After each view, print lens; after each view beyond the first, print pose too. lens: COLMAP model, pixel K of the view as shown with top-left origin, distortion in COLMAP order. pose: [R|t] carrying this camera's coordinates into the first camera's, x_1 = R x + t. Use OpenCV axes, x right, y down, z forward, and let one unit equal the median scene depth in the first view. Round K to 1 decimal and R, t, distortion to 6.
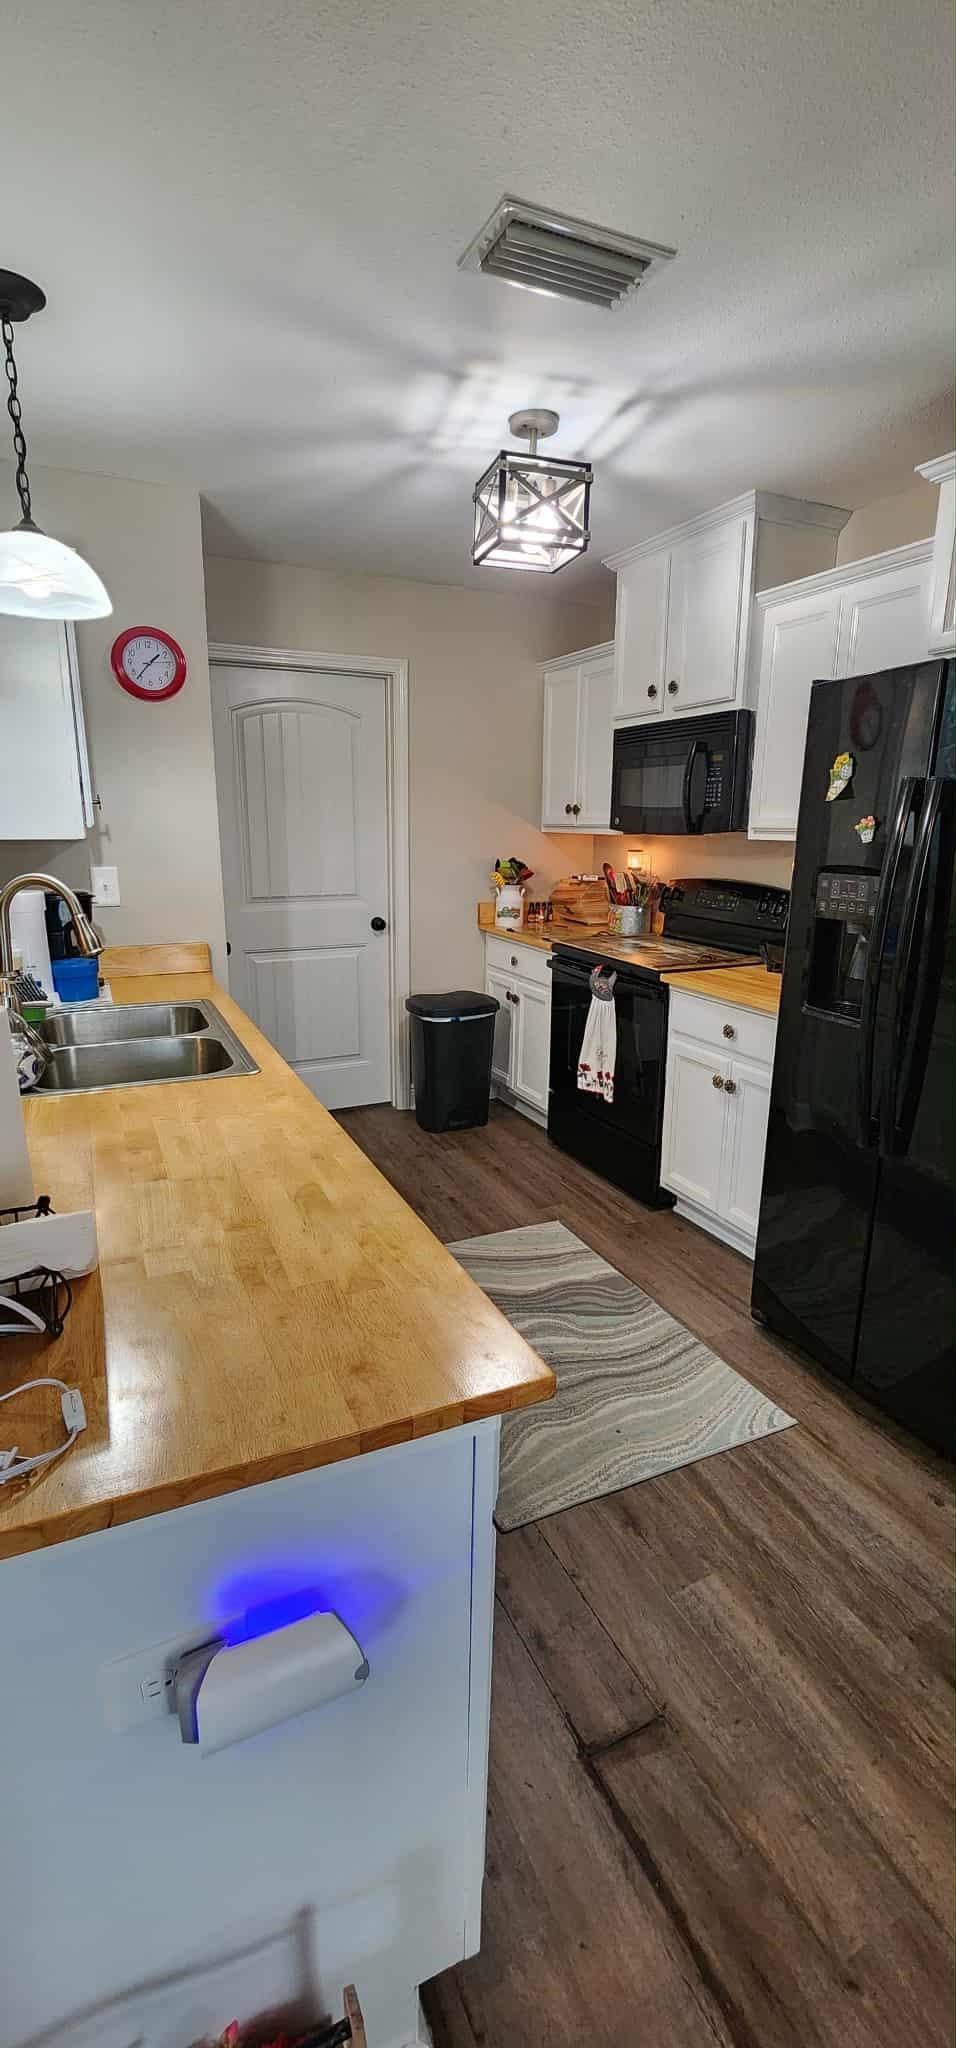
lens RADIAL K [[855.8, 0, 473.3], [0, 855.8, 1026.5], [0, 0, 1]] dist [-0.003937, 0.000127]
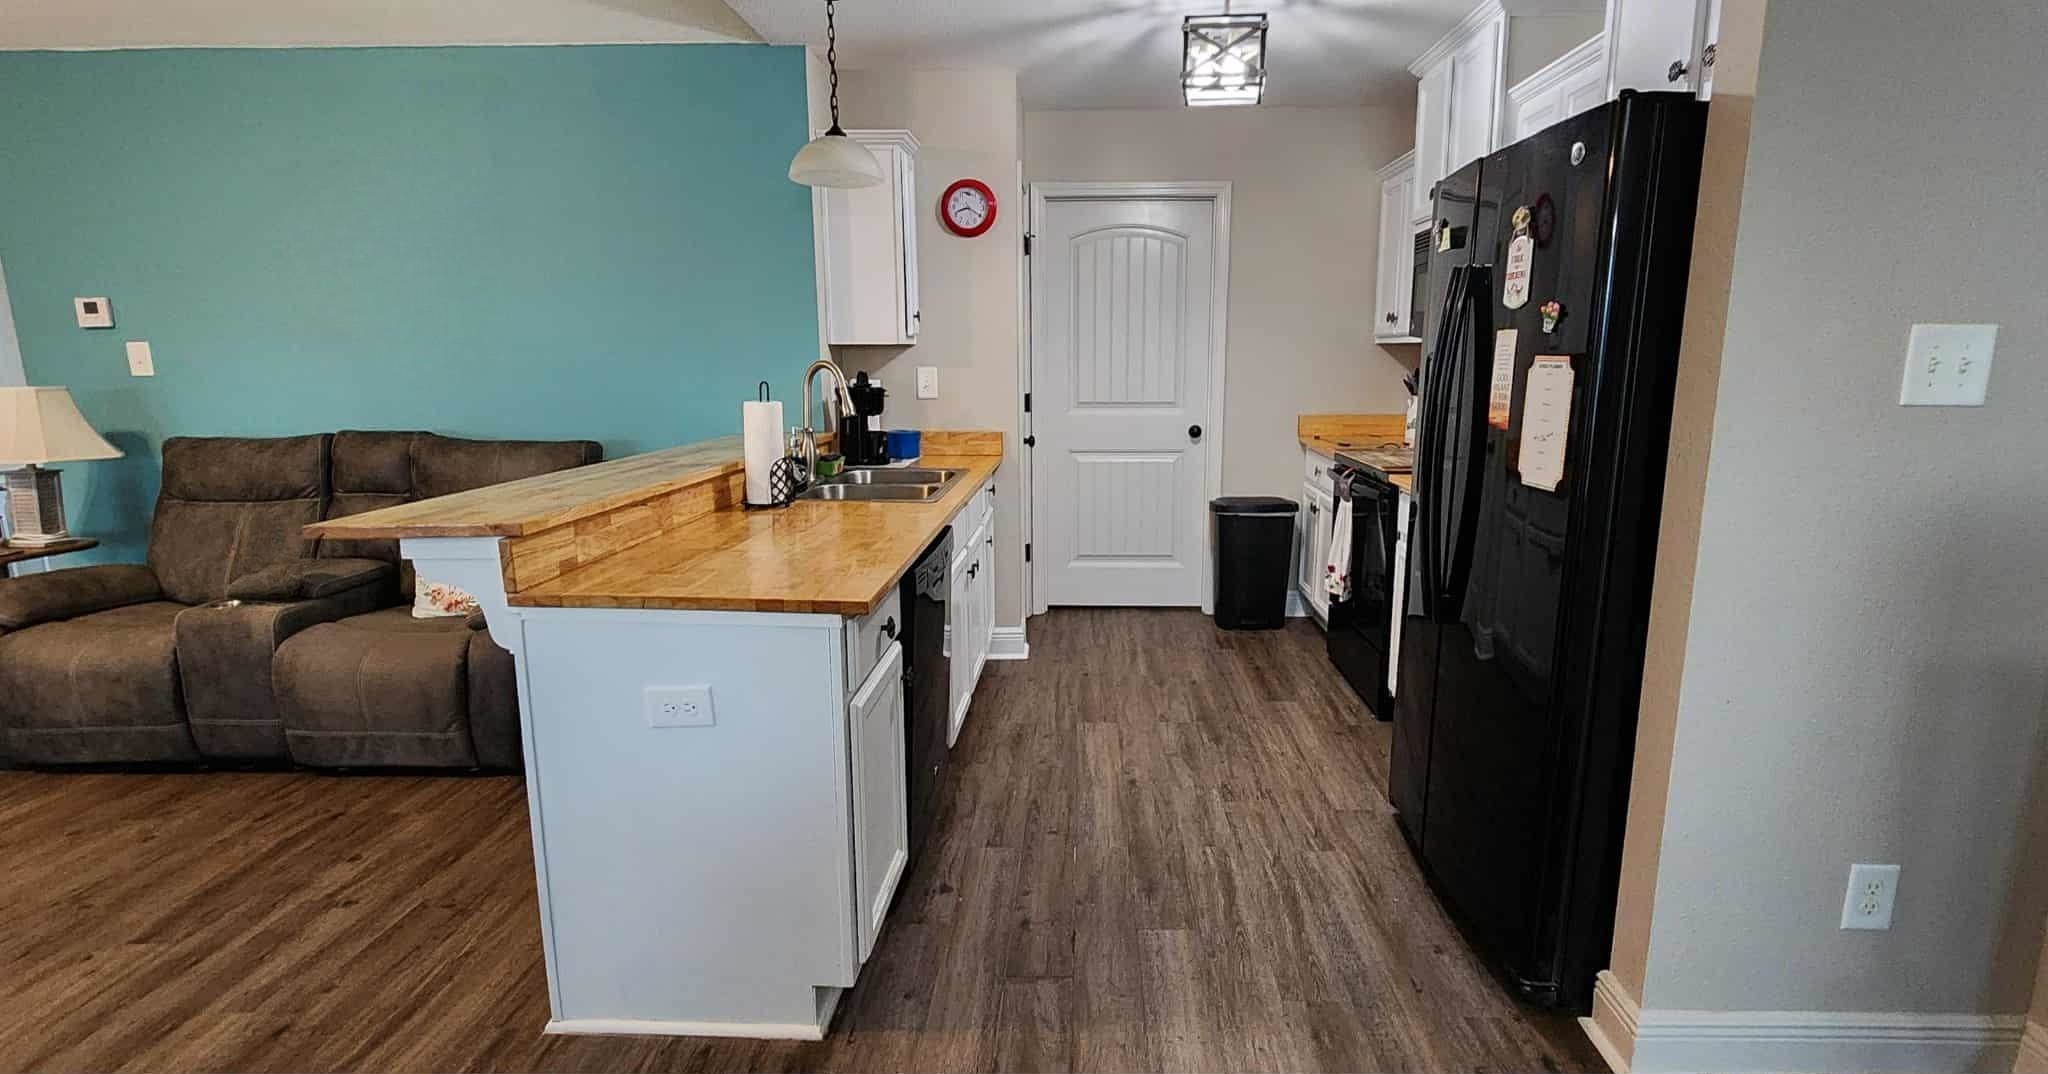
lens RADIAL K [[963.0, 0, 1034.0], [0, 963.0, 538.0], [0, 0, 1]] dist [0.003131, 0.000854]
pose [[0.890186, 0.079772, -0.448558, 0.383953], [-0.099755, 0.994789, -0.021055, 0.081923], [0.444542, 0.063489, 0.893505, -0.200032]]
